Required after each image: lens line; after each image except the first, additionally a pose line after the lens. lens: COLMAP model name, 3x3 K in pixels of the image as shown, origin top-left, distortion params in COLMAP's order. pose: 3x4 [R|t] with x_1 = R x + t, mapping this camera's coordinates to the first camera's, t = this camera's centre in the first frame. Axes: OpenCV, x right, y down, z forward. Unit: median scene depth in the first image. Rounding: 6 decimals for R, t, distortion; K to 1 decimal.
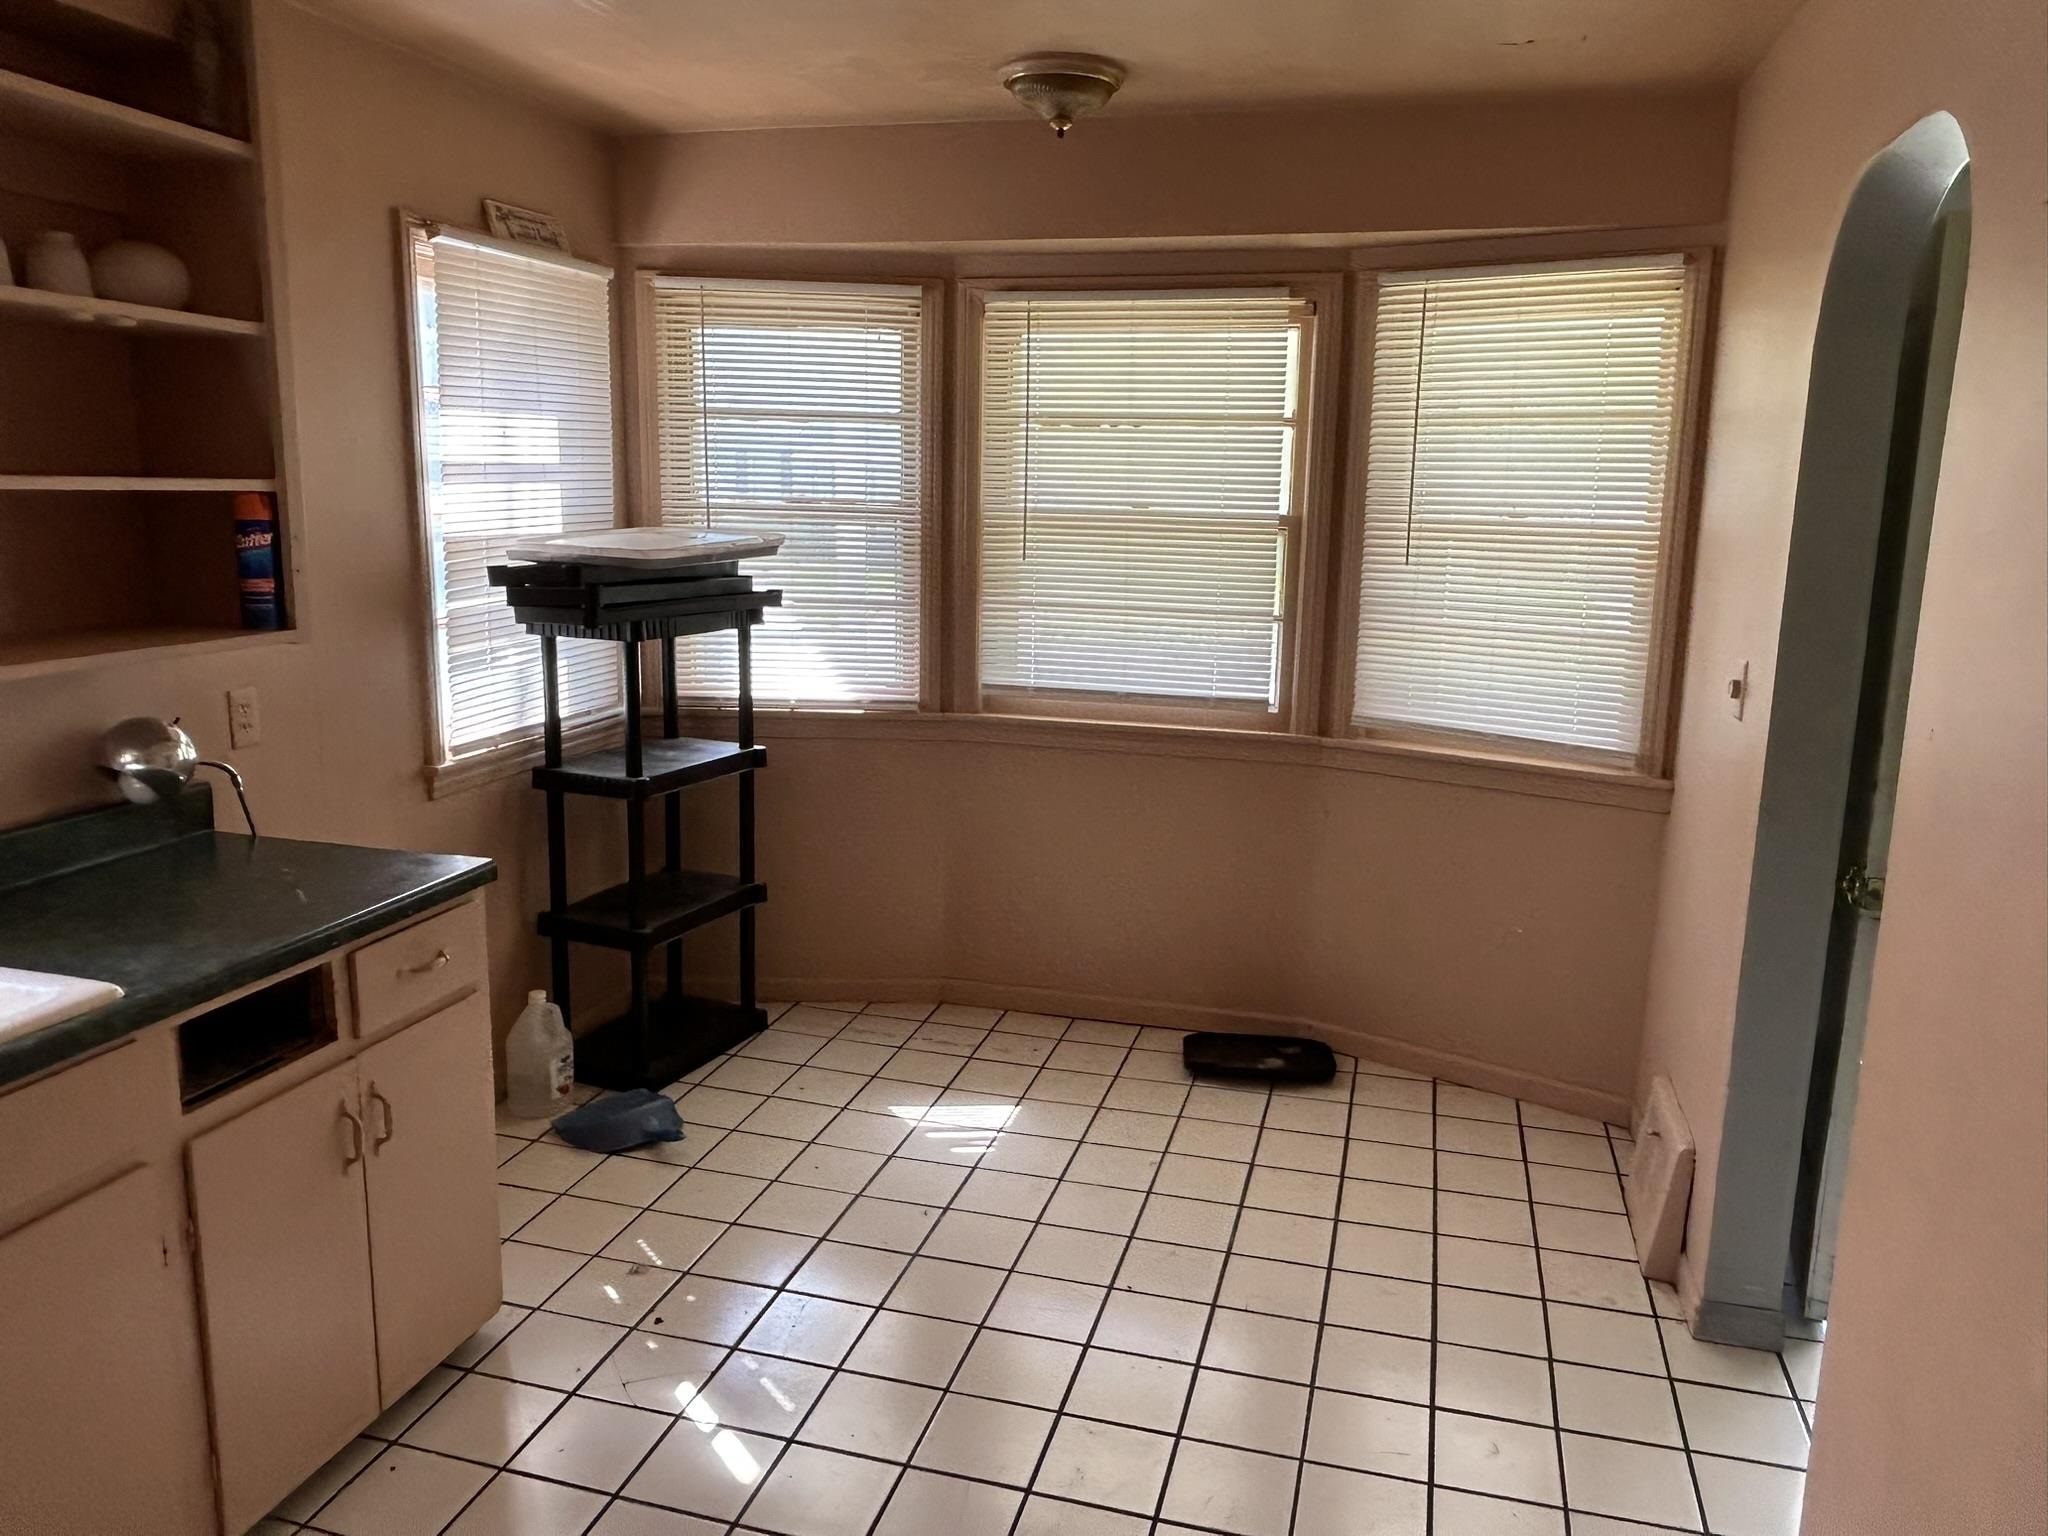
lens RADIAL K [[1470.8, 0, 1025.1], [0, 1470.8, 760.0], [0, 0, 1]] dist [0.039037, -0.000049]
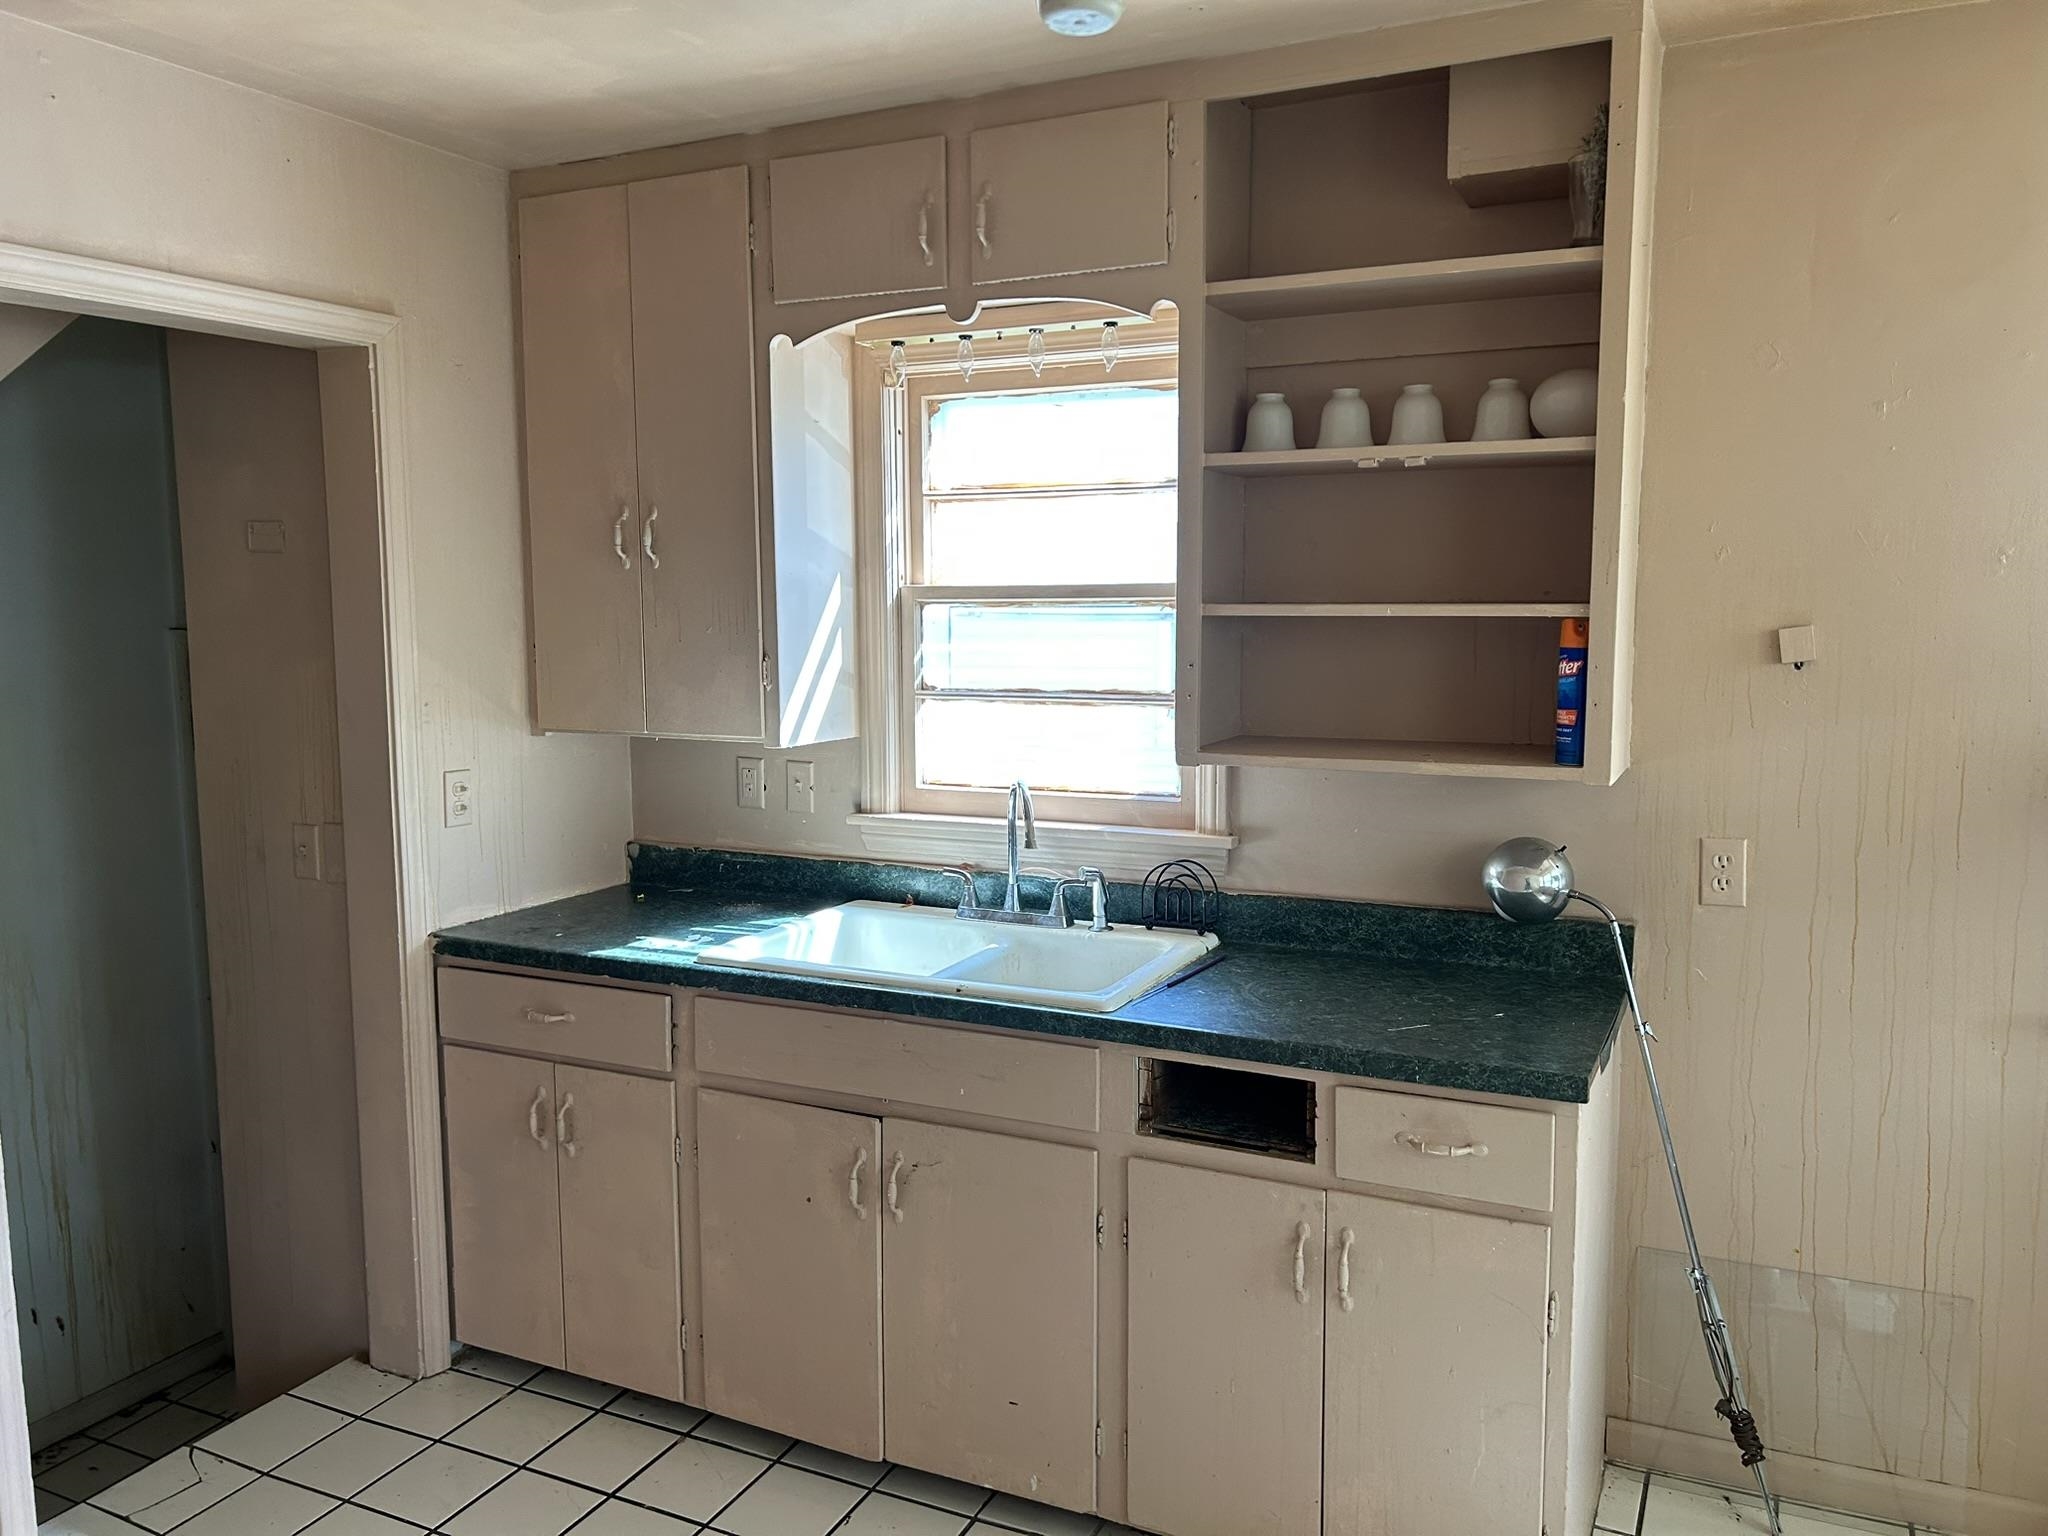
lens RADIAL K [[1553.0, 0, 1029.9], [0, 1553.0, 771.0], [0, 0, 1]] dist [0.060313, -0.073494]
pose [[-0.157059, 0.099116, -0.982603, 0.512231], [-0.189742, 0.973387, 0.128515, -0.148371], [0.969191, 0.206626, -0.134073, 0.824314]]
